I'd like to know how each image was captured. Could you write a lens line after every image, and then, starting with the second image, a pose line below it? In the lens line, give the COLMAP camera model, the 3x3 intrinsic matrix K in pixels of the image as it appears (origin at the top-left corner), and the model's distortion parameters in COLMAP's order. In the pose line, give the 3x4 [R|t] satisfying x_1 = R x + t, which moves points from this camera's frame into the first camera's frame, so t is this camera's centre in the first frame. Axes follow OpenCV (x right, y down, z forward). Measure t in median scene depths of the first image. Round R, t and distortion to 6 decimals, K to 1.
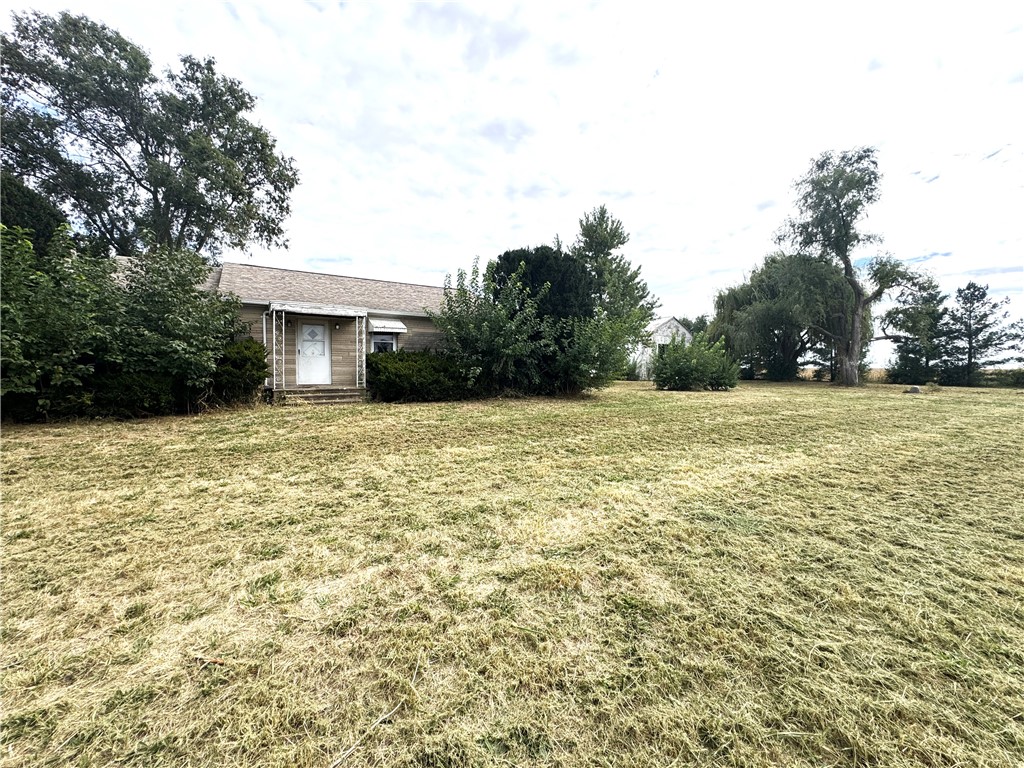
lens RADIAL K [[408.9, 0, 517.1], [0, 408.9, 381.8], [0, 0, 1]] dist [-0.005606, 0.001087]
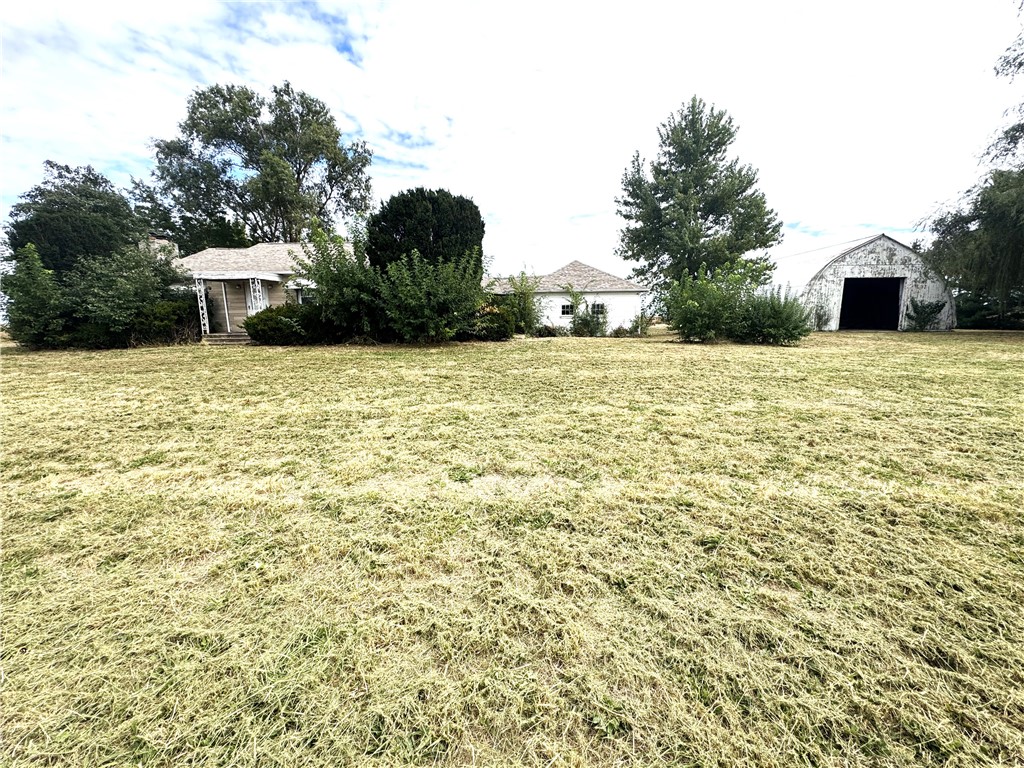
lens RADIAL K [[408.9, 0, 507.8], [0, 408.9, 386.5], [0, 0, 1]] dist [-0.005606, 0.001087]
pose [[0.825825, 0.077175, -0.558620, 0.307717], [-0.004248, 0.991415, 0.130687, 0.002180], [0.563910, -0.105552, 0.819063, 0.107690]]
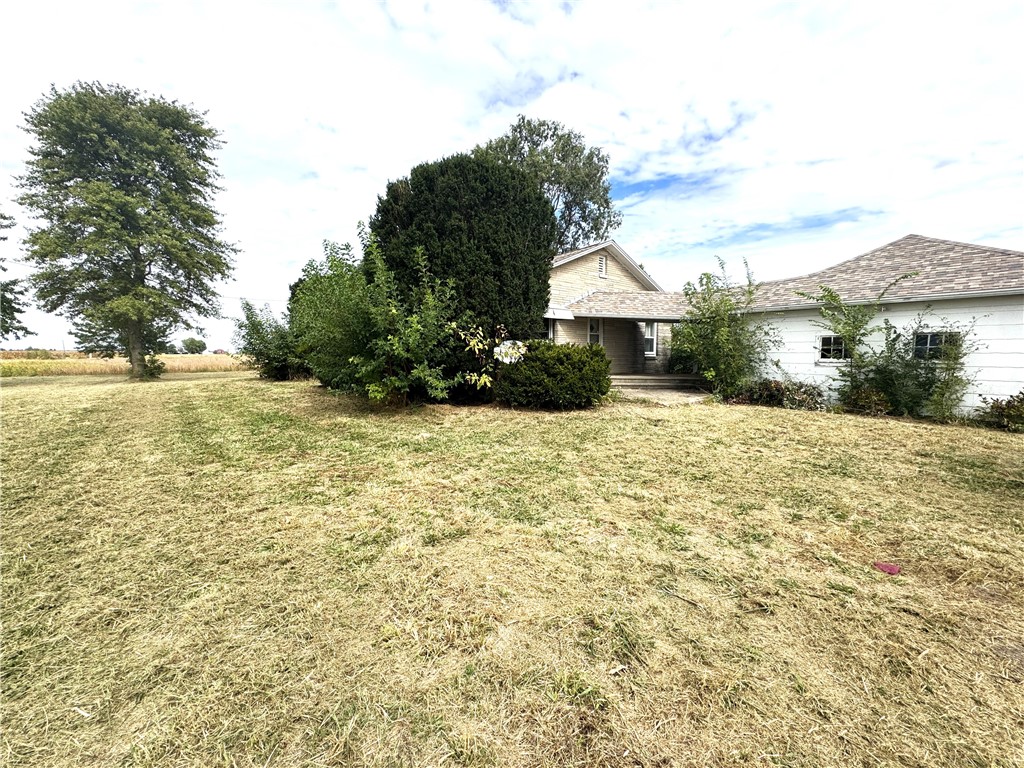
lens RADIAL K [[408.9, 0, 508.2], [0, 408.9, 380.6], [0, 0, 1]] dist [-0.005606, 0.001087]
pose [[0.125148, 0.061918, -0.990204, 0.271890], [-0.035148, 0.997701, 0.057945, -0.016900], [0.991515, 0.027552, 0.127037, 0.404682]]
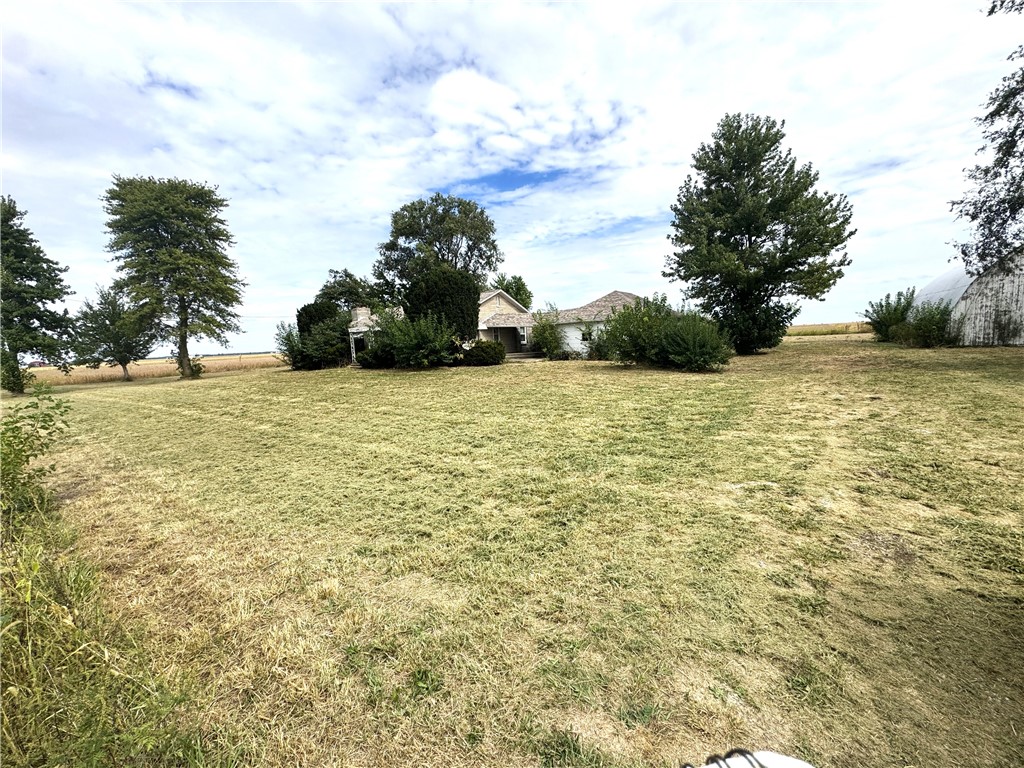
lens RADIAL K [[408.9, 0, 511.5], [0, 408.9, 387.1], [0, 0, 1]] dist [-0.005606, 0.001087]
pose [[0.363743, 0.082129, -0.927872, 0.633149], [0.021137, 0.995121, 0.096368, -0.014889], [0.931260, -0.054666, 0.360232, 0.273859]]
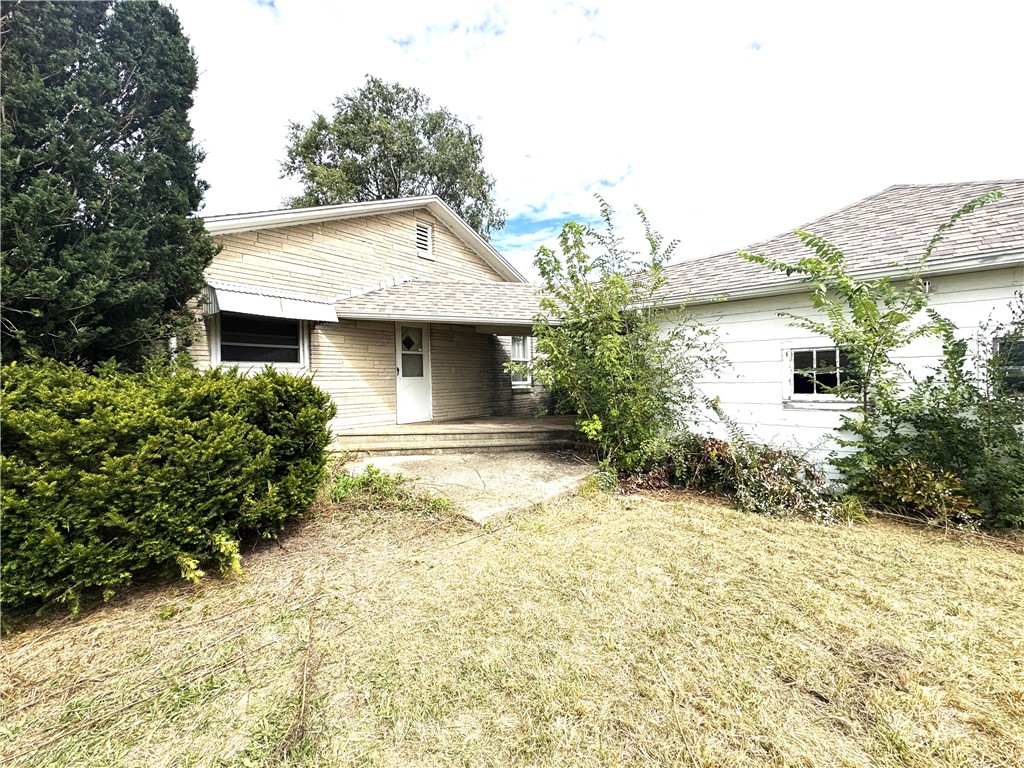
lens RADIAL K [[408.9, 0, 512.2], [0, 408.9, 380.2], [0, 0, 1]] dist [-0.005606, 0.001087]
pose [[0.338805, -0.006306, -0.940836, 0.131912], [-0.014247, 0.999828, -0.011832, -0.024283], [0.940749, 0.017413, 0.338657, 0.505504]]
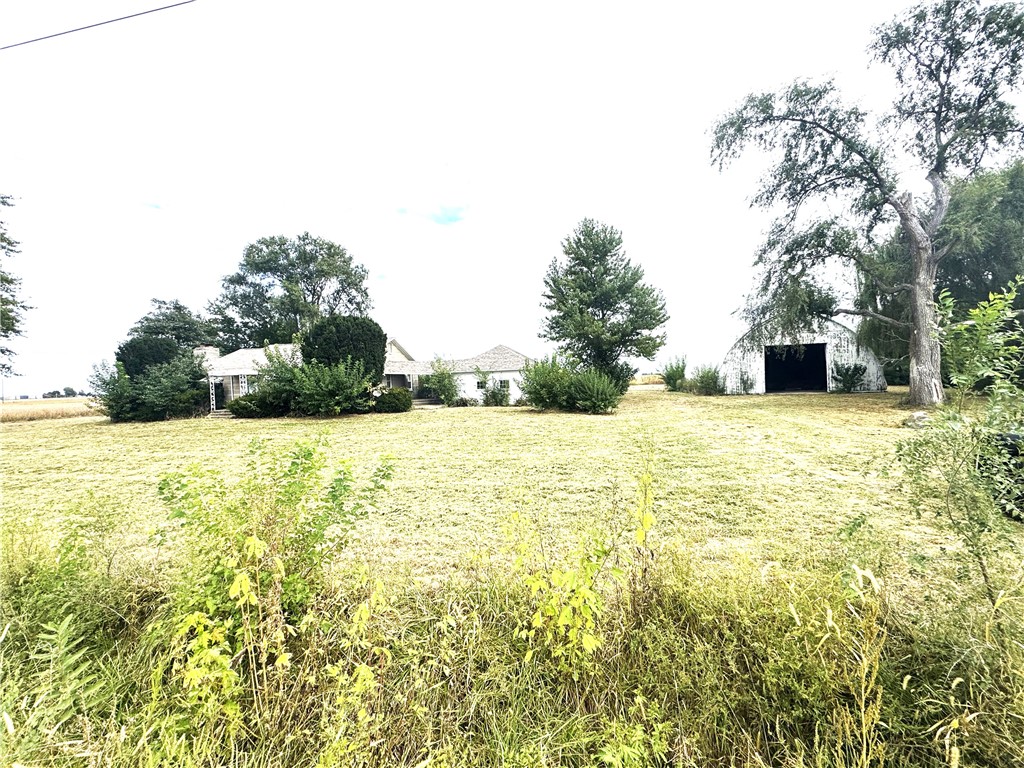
lens RADIAL K [[408.9, 0, 510.9], [0, 408.9, 385.6], [0, 0, 1]] dist [-0.005606, 0.001087]
pose [[0.719364, -0.022354, -0.694274, 0.597065], [0.016078, 0.999750, -0.015531, -0.016528], [0.694447, 0.000010, 0.719543, 0.143005]]
